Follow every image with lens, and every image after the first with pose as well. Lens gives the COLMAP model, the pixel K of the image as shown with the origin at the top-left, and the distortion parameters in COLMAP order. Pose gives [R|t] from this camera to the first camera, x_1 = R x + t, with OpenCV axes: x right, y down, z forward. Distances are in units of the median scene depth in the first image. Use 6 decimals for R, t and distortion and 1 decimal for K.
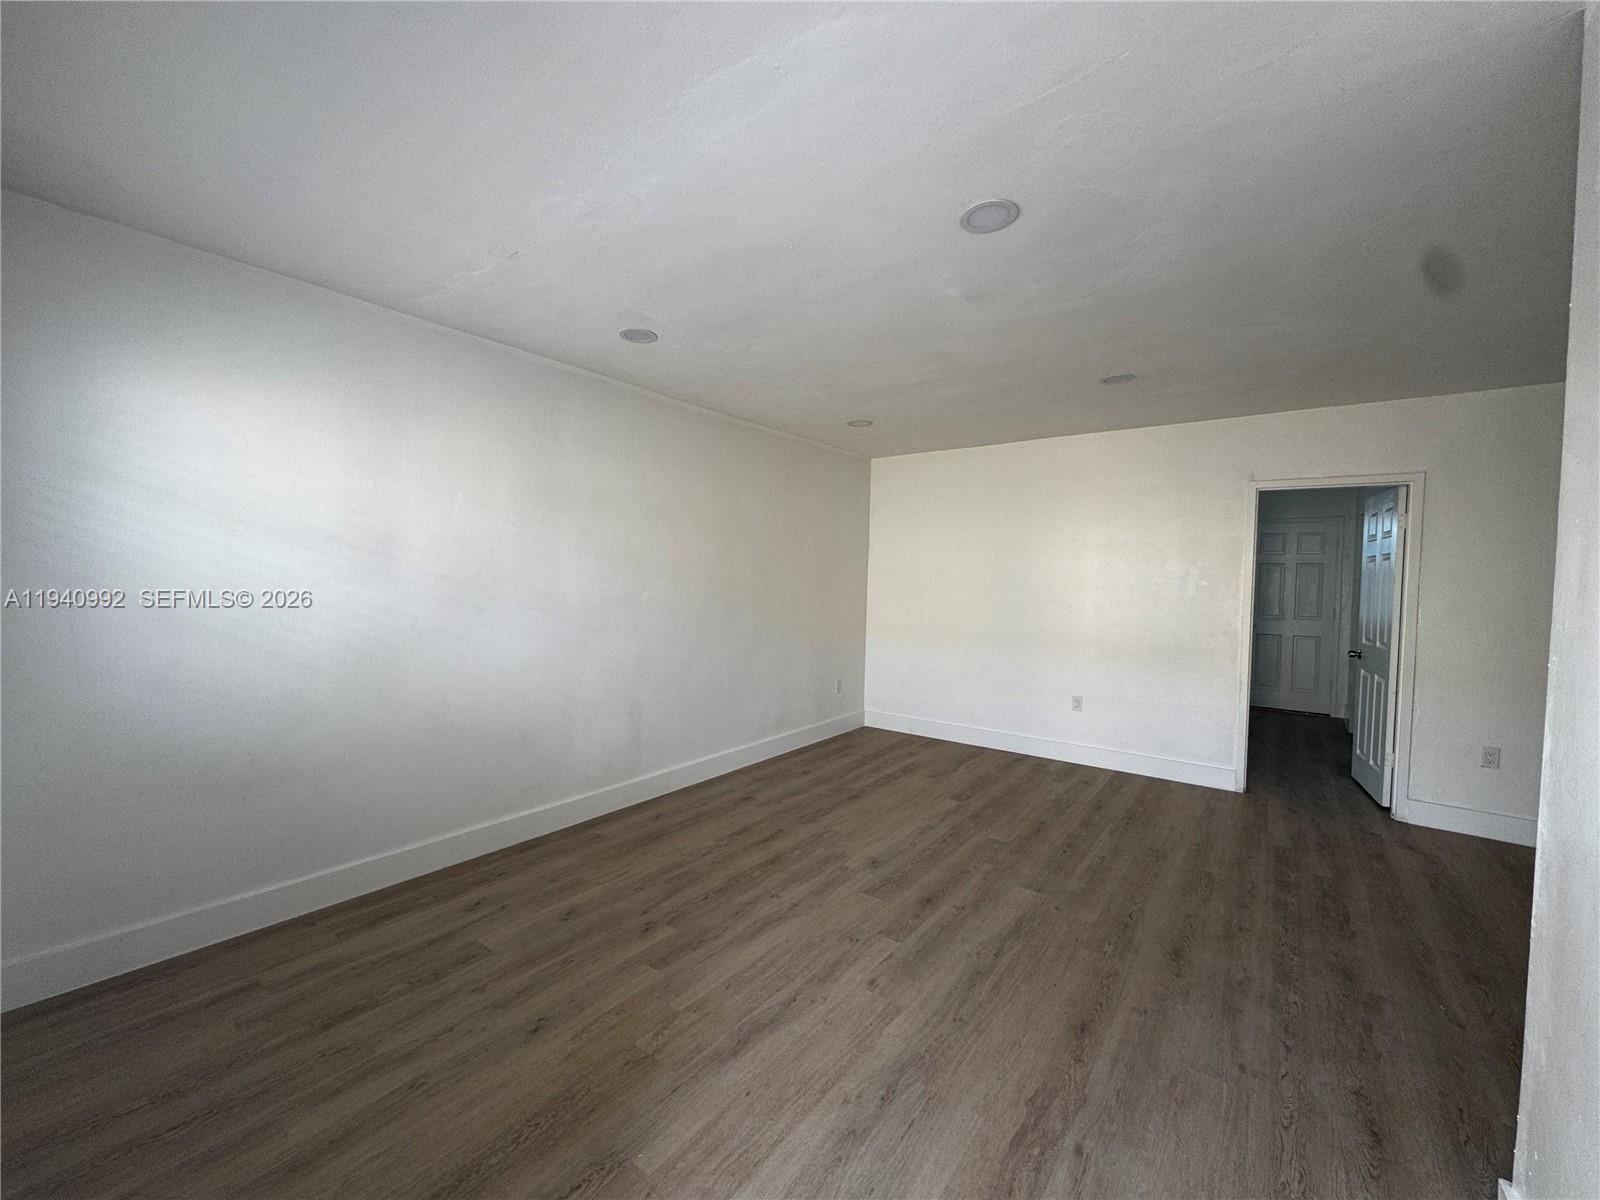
lens RADIAL K [[638.9, 0, 800.5], [0, 638.9, 601.8], [0, 0, 1]] dist [-0.002278, 0.000702]
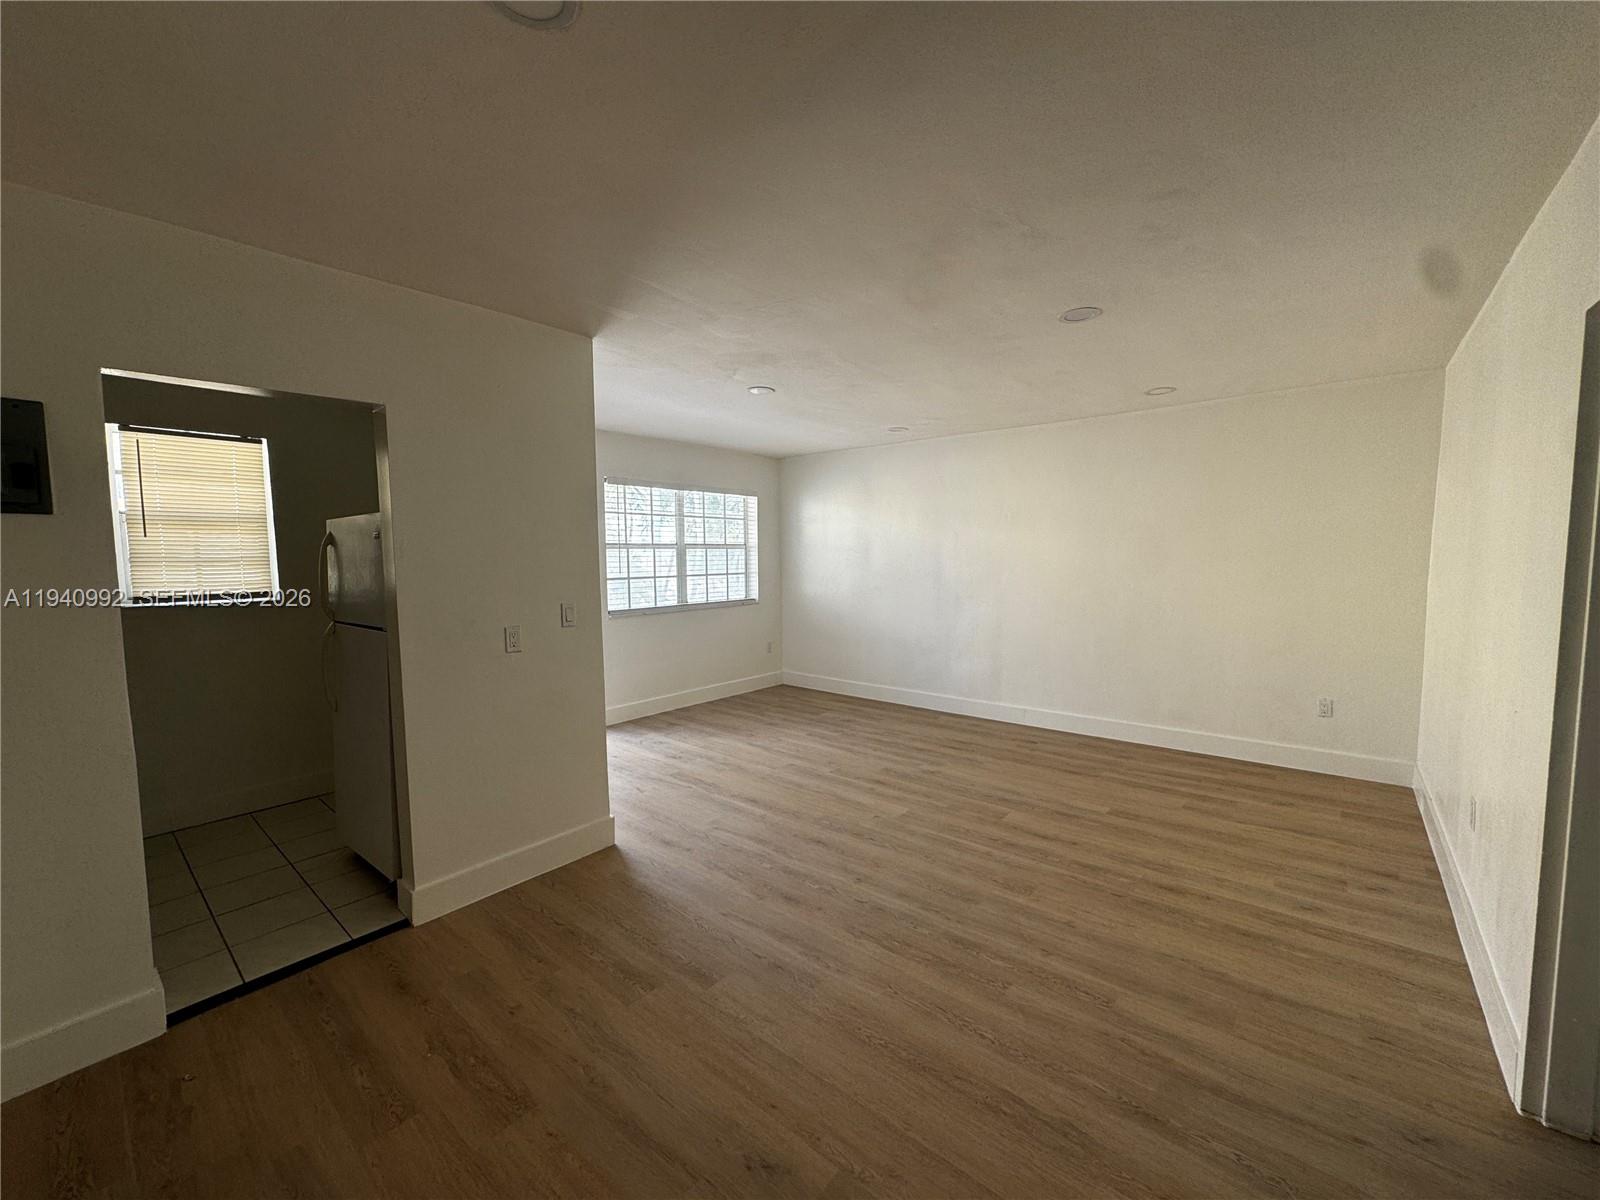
lens RADIAL K [[638.9, 0, 802.4], [0, 638.9, 604.6], [0, 0, 1]] dist [-0.002278, 0.000702]
pose [[-0.050793, 0.062913, -0.996726, 1.472442], [-0.028527, 0.997515, 0.064417, -0.030568], [0.998302, 0.031706, -0.048872, 0.779342]]
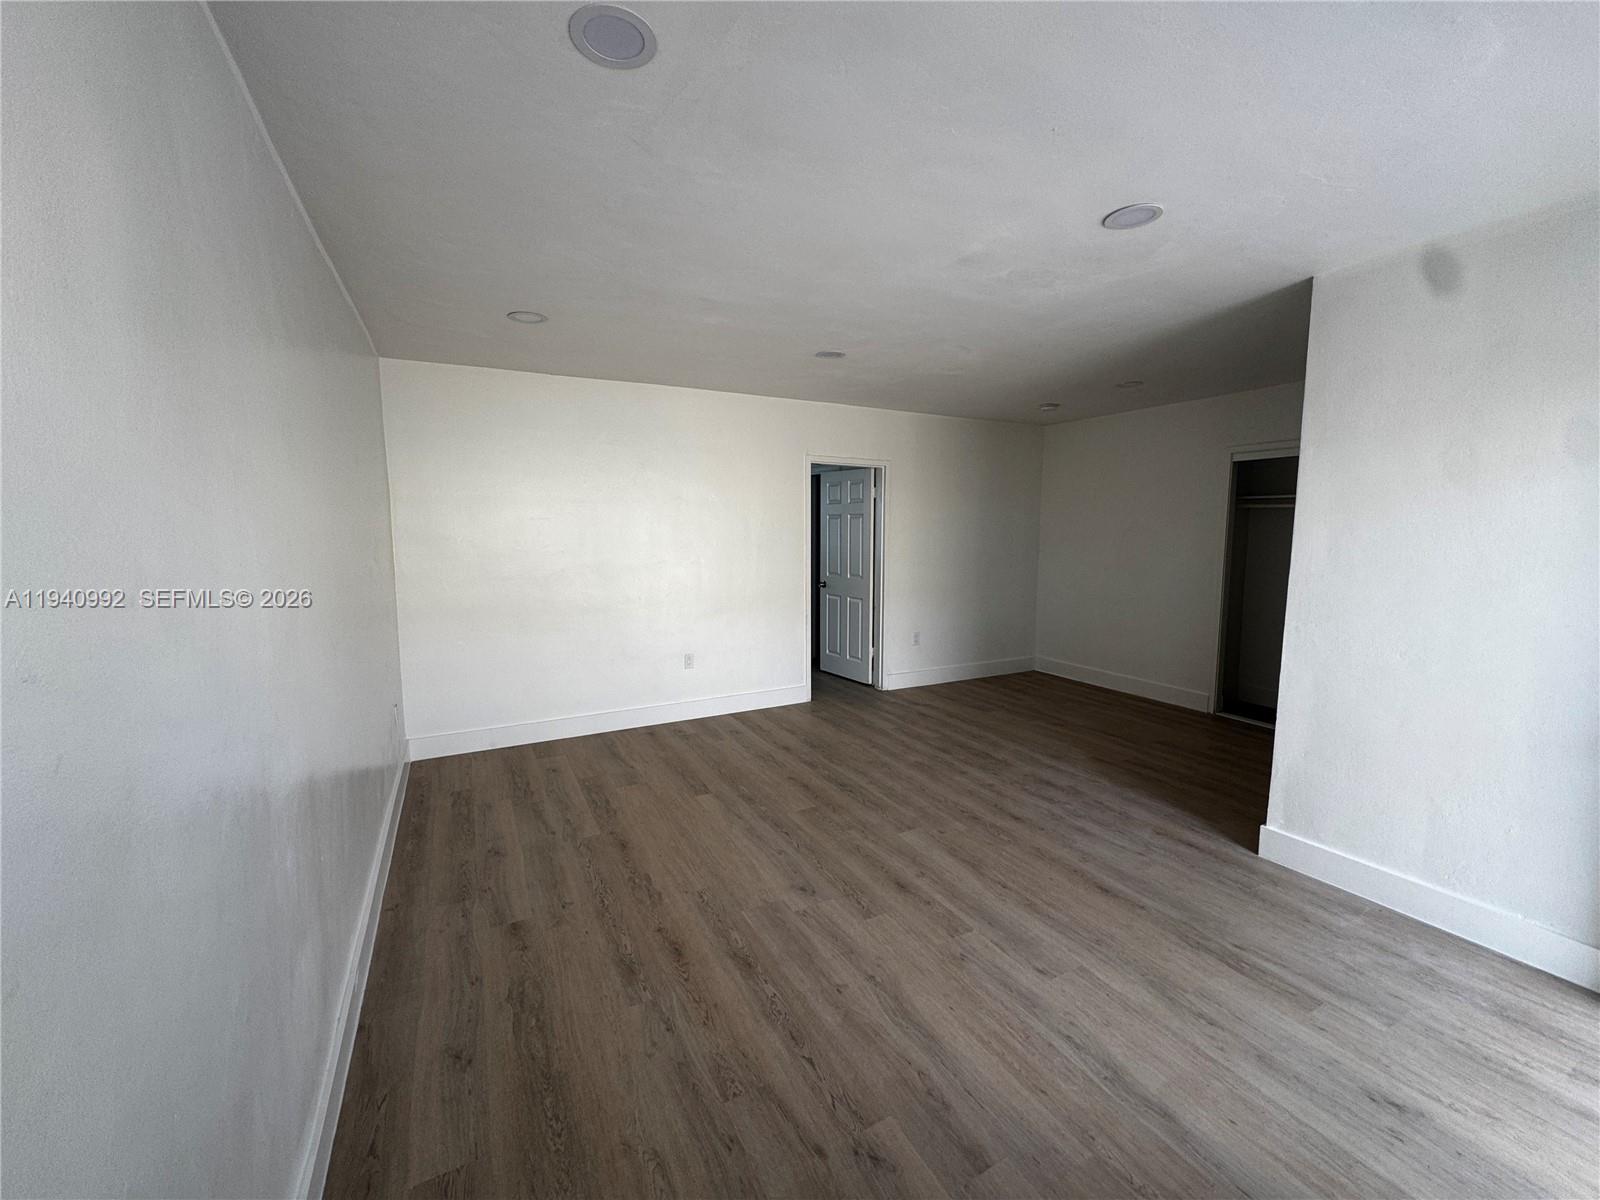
lens RADIAL K [[638.9, 0, 801.0], [0, 638.9, 595.7], [0, 0, 1]] dist [-0.002278, 0.000702]
pose [[0.422730, -0.119643, 0.898323, -0.604331], [0.044426, 0.992791, 0.111319, -0.075137], [-0.905166, -0.007149, 0.424998, 0.644610]]
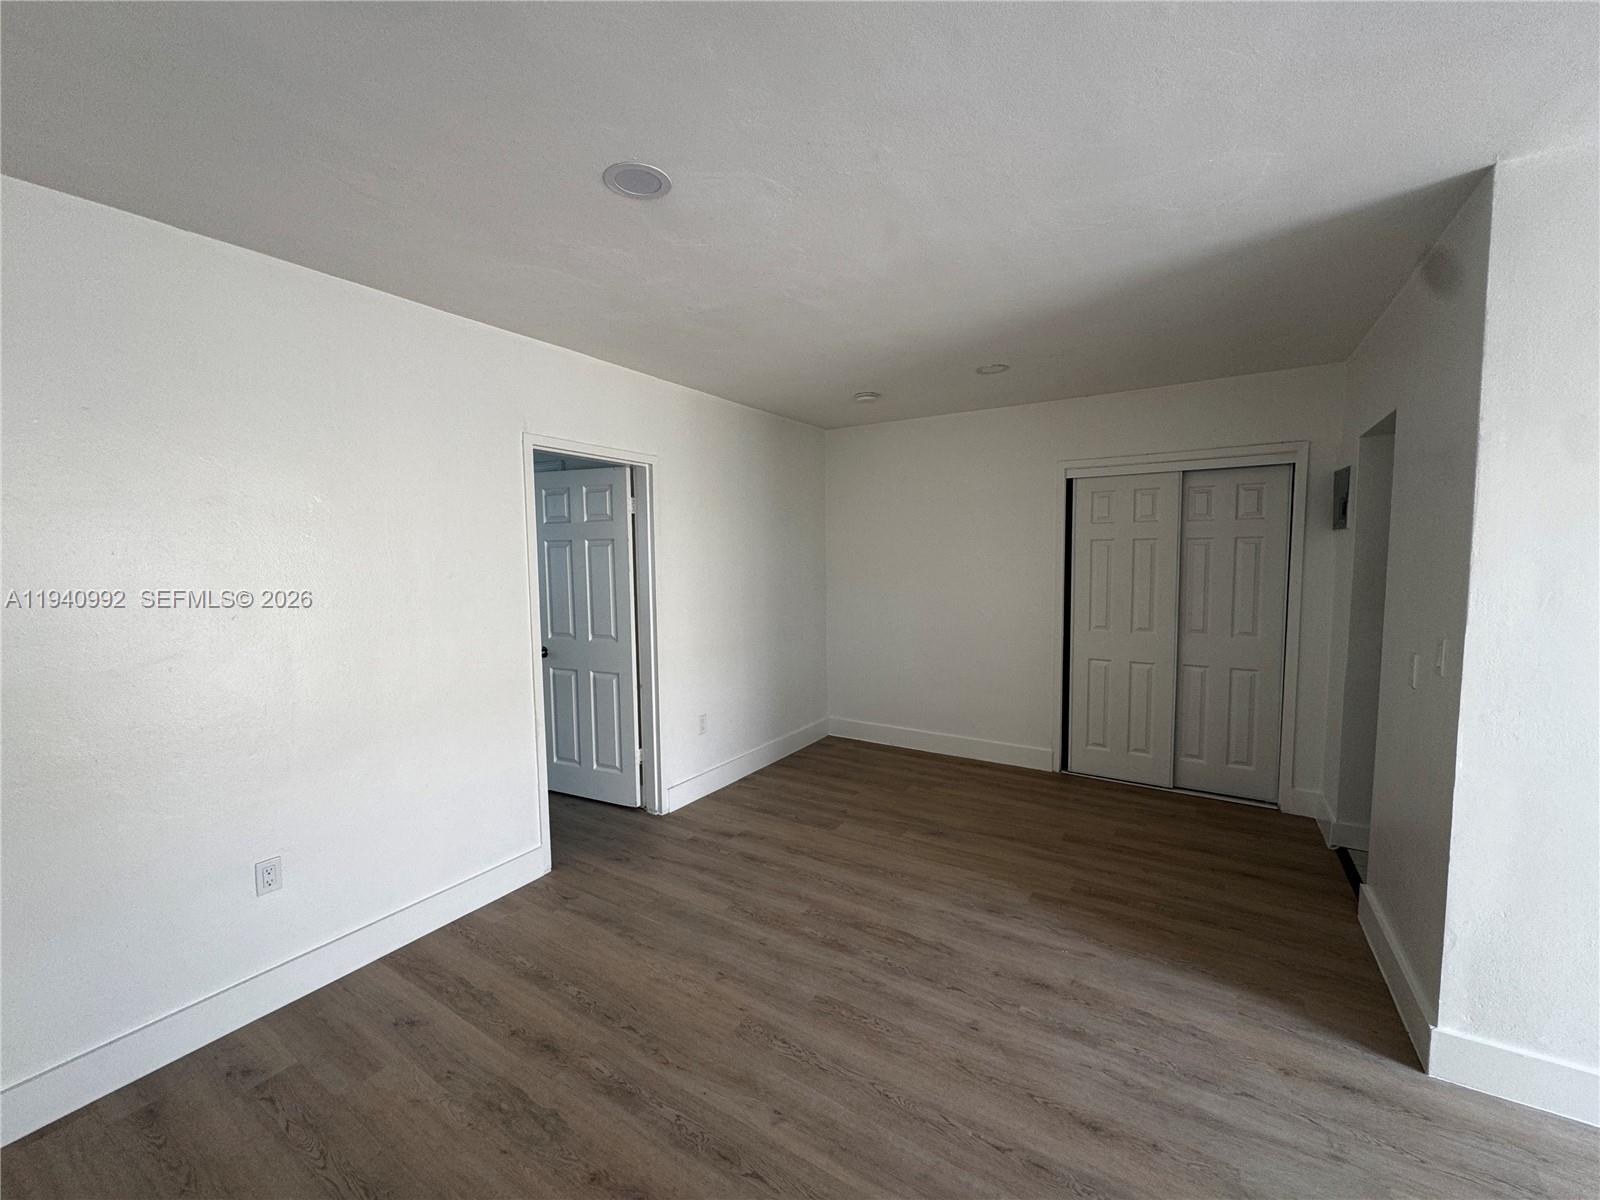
lens RADIAL K [[638.9, 0, 800.9], [0, 638.9, 598.6], [0, 0, 1]] dist [-0.002278, 0.000702]
pose [[-0.084364, -0.095604, 0.991838, -0.021446], [0.046609, 0.993918, 0.099769, -0.088534], [-0.995344, 0.054645, -0.079395, 1.033867]]
